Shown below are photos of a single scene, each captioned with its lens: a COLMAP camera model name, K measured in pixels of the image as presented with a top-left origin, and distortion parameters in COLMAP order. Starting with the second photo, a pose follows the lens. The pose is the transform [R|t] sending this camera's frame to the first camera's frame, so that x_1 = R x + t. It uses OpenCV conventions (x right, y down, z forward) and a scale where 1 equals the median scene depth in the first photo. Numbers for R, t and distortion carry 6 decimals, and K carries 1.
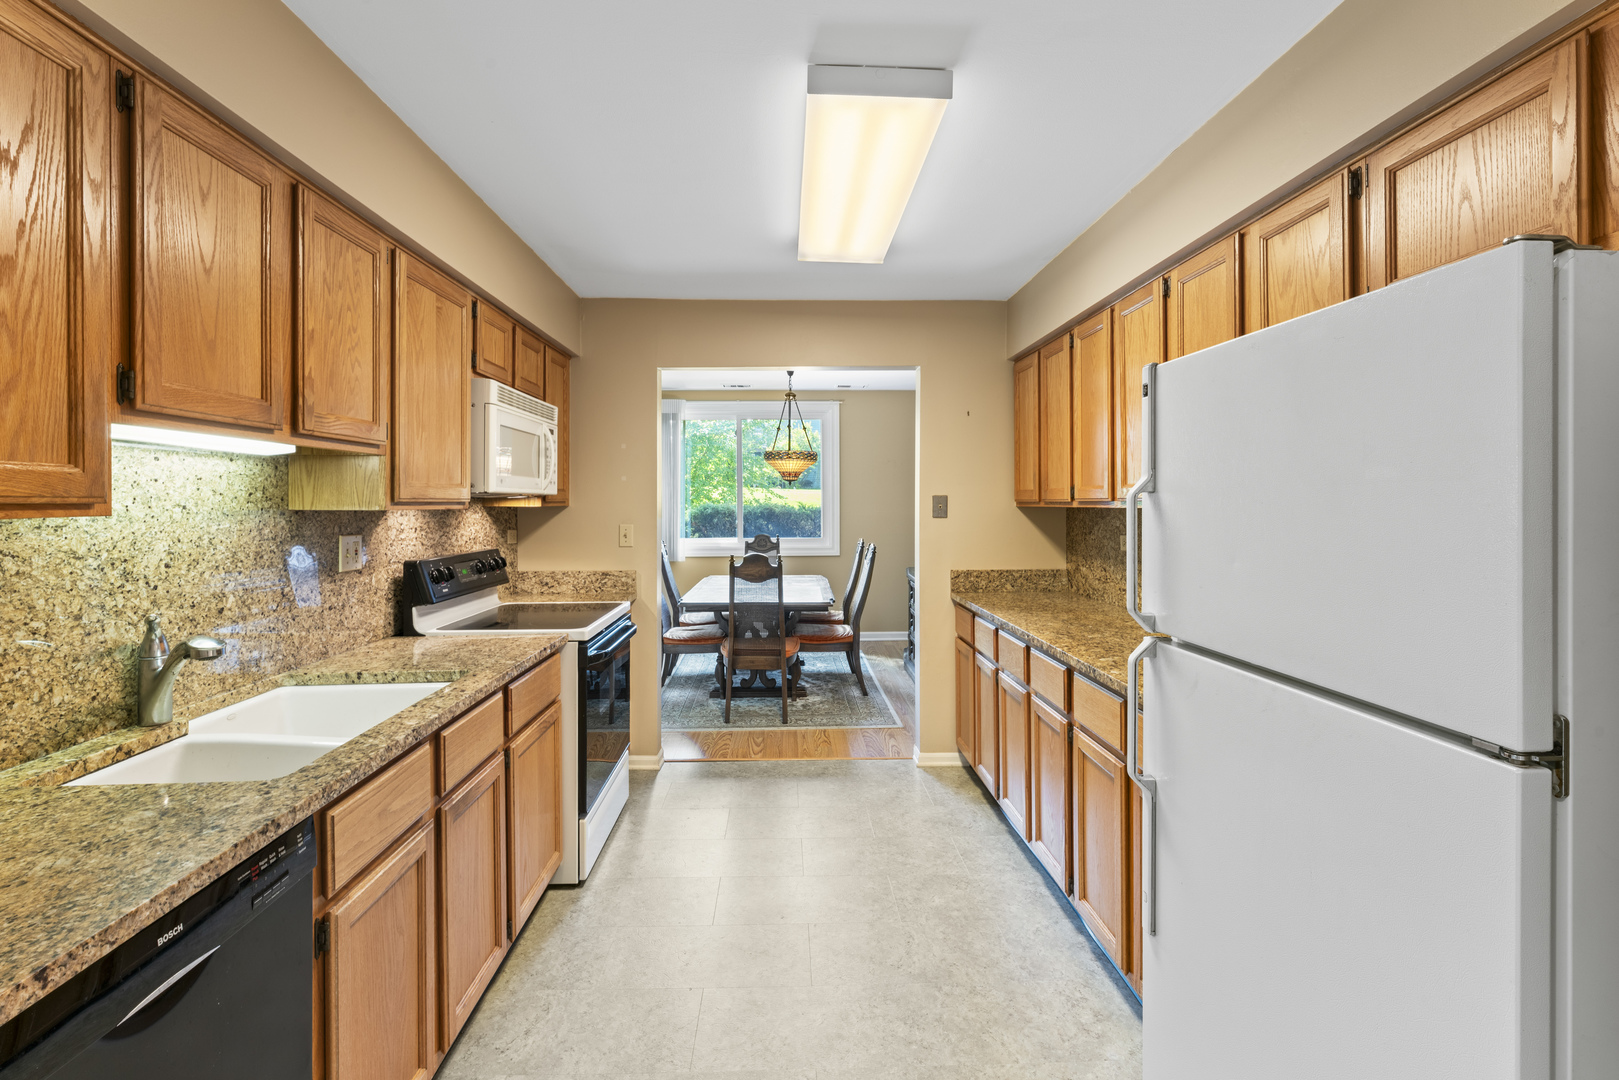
lens RADIAL K [[741.0, 0, 804.1], [0, 741.0, 499.1], [0, 0, 1]] dist [0.019940, 0.000087]
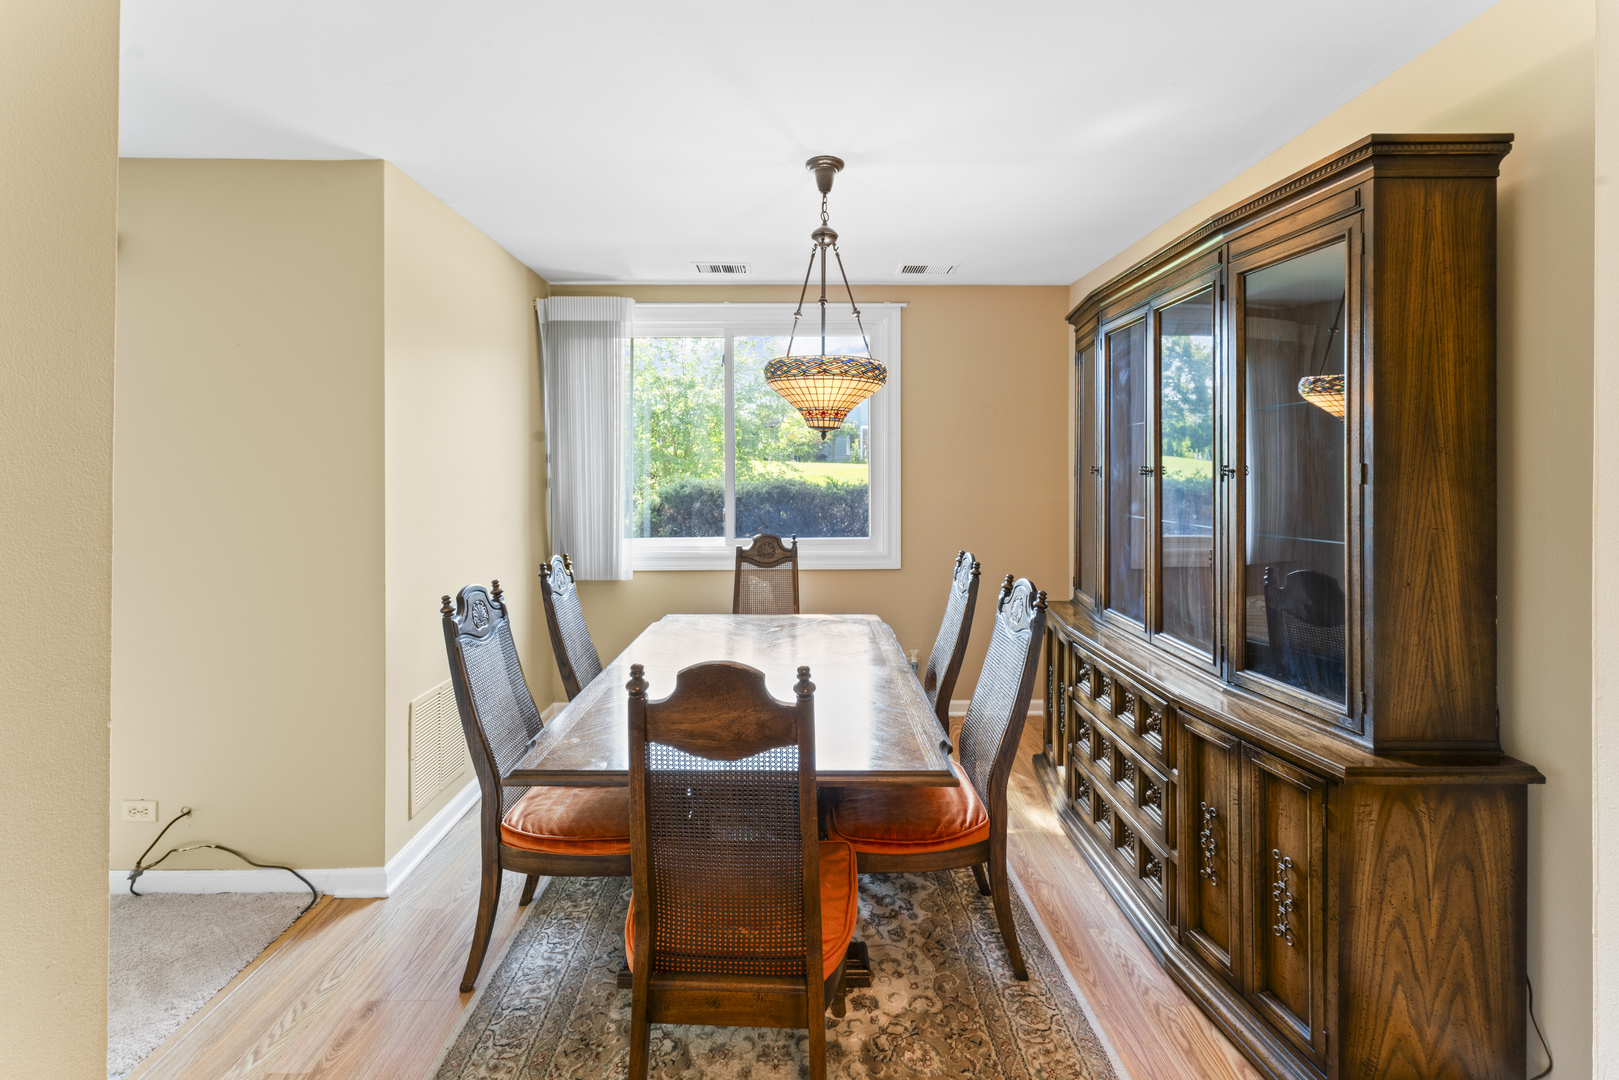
lens RADIAL K [[675.3, 0, 810.0], [0, 675.3, 467.9], [0, 0, 1]] dist [-0.001039, -0.000178]
pose [[0.999955, 0.002493, -0.009124, -0.018468], [-0.002570, 0.999961, -0.008486, 0.001638], [0.009103, 0.008509, 0.999922, 0.470789]]
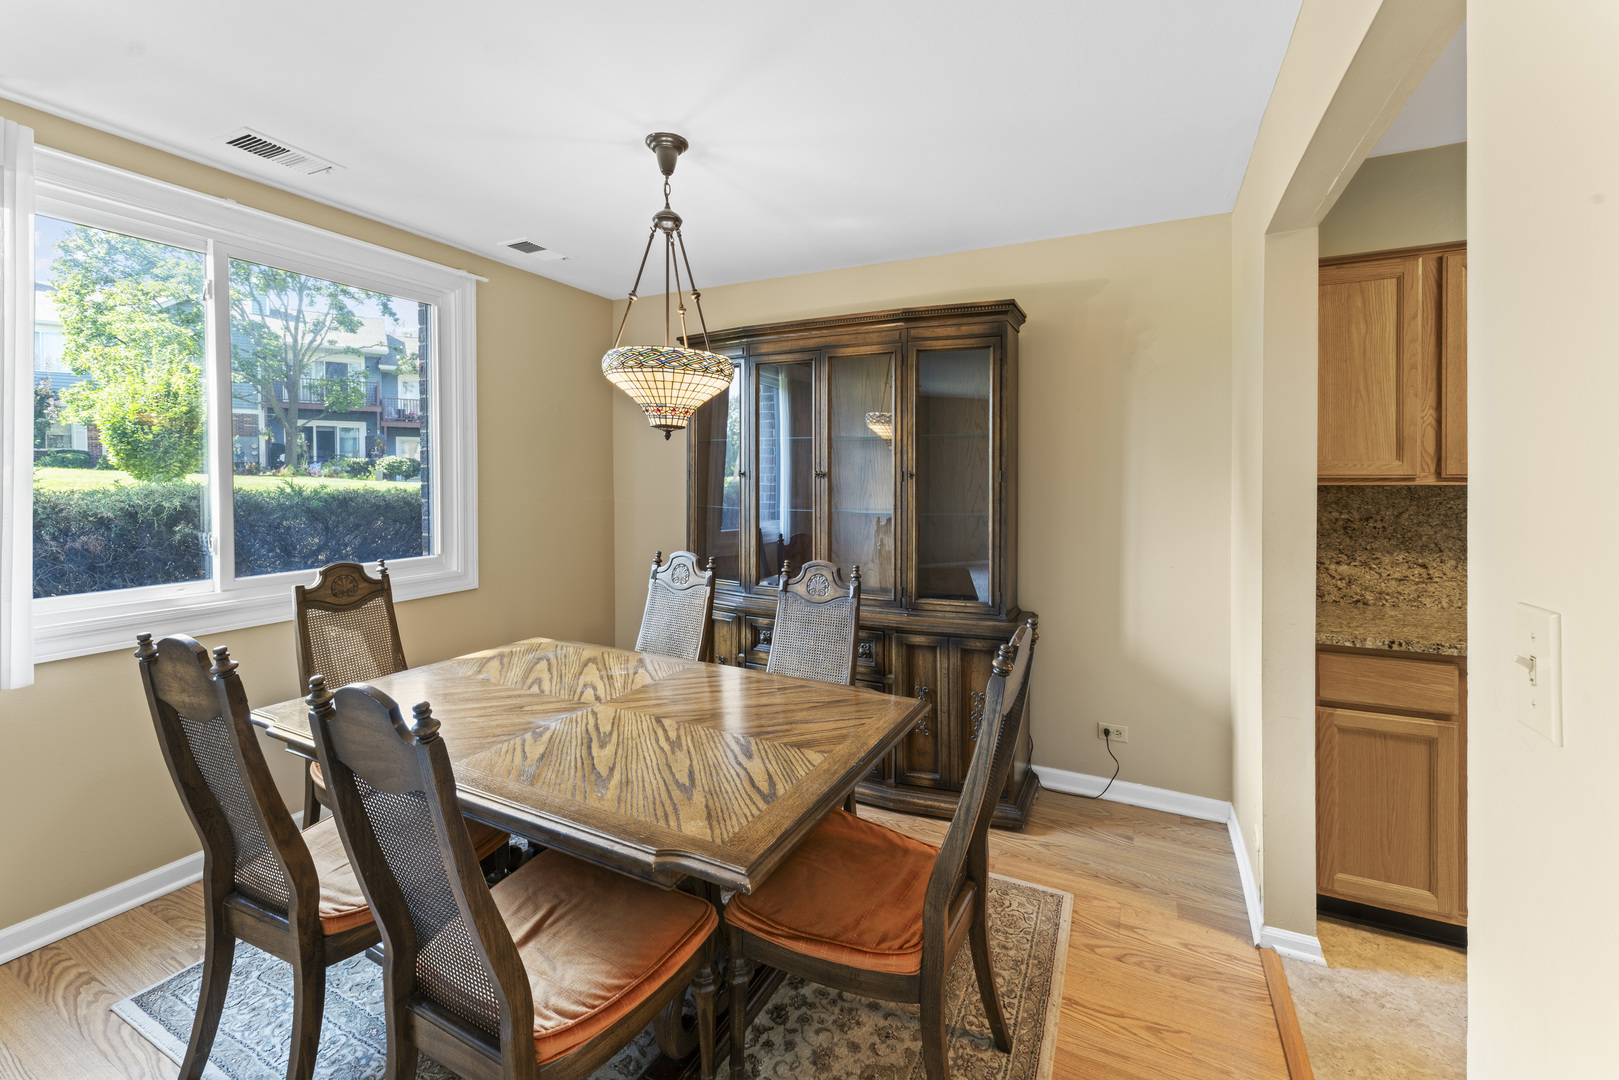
lens RADIAL K [[669.5, 0, 807.8], [0, 669.5, 481.8], [0, 0, 1]] dist [0.000264, -0.000176]
pose [[0.472274, -0.002256, 0.881449, -0.244557], [-0.001055, 0.999995, 0.003125, 0.003384], [-0.881451, -0.002406, 0.472269, 0.595507]]
